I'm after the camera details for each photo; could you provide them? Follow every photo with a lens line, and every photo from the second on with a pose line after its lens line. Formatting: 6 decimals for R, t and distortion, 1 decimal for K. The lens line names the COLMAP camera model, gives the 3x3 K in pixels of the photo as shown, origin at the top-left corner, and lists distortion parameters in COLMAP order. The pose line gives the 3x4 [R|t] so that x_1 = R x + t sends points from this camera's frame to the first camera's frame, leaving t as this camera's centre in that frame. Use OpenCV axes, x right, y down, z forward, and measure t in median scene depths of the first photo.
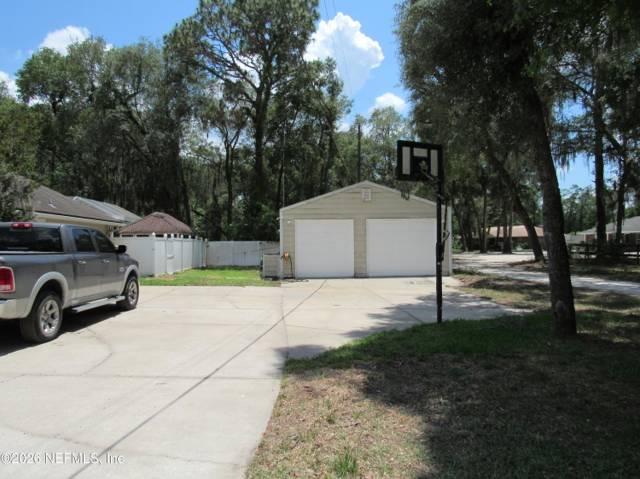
lens RADIAL K [[448.7, 0, 320.0], [0, 448.7, 239.5], [0, 0, 1]] dist [0.000053, -0.000391]
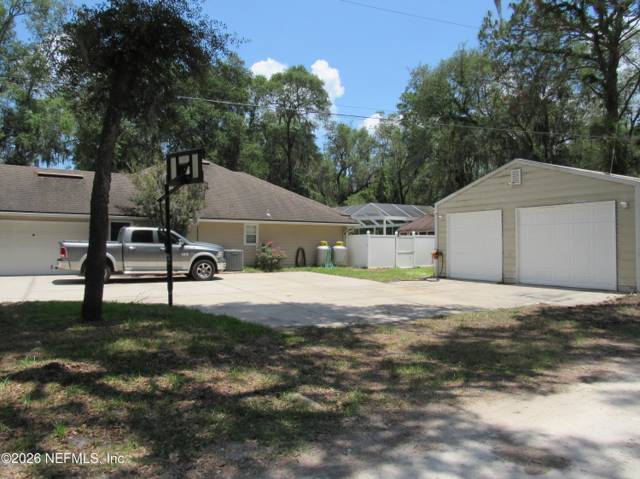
lens RADIAL K [[448.7, 0, 320.0], [0, 448.7, 239.5], [0, 0, 1]] dist [0.000053, -0.000391]
pose [[0.478406, -0.001296, -0.878138, 0.624101], [0.004001, 0.999992, 0.000704, 0.006017], [0.878129, -0.003850, 0.478408, 0.332487]]
